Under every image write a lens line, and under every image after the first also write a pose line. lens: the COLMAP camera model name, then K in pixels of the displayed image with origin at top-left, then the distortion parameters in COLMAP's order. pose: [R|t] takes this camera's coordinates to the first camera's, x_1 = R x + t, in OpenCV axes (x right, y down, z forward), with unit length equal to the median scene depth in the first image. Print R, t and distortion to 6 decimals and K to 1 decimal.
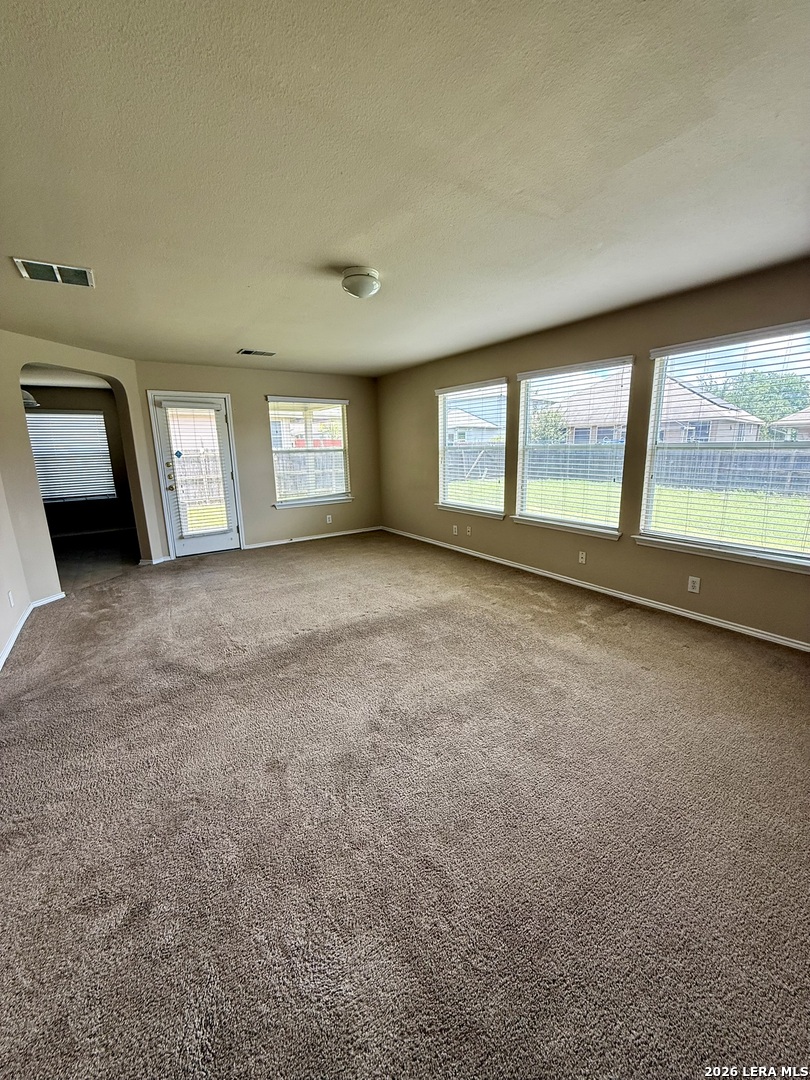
lens RADIAL K [[432.4, 0, 398.5], [0, 432.4, 539.1], [0, 0, 1]] dist [0.001105, 0.000576]
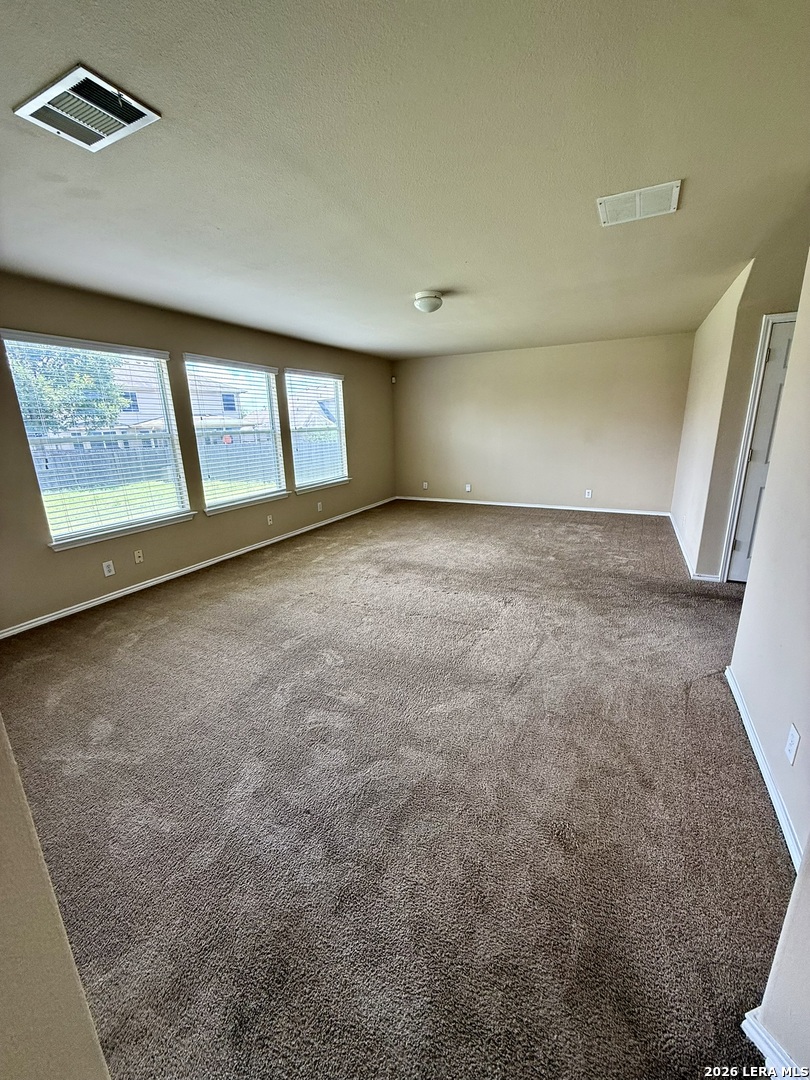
lens RADIAL K [[432.4, 0, 402.4], [0, 432.4, 542.2], [0, 0, 1]] dist [0.001105, 0.000576]
pose [[-0.496759, -0.203627, 0.843663, -0.747372], [0.214950, 0.912934, 0.346911, -0.223213], [-0.840849, 0.353677, -0.409739, 1.064634]]
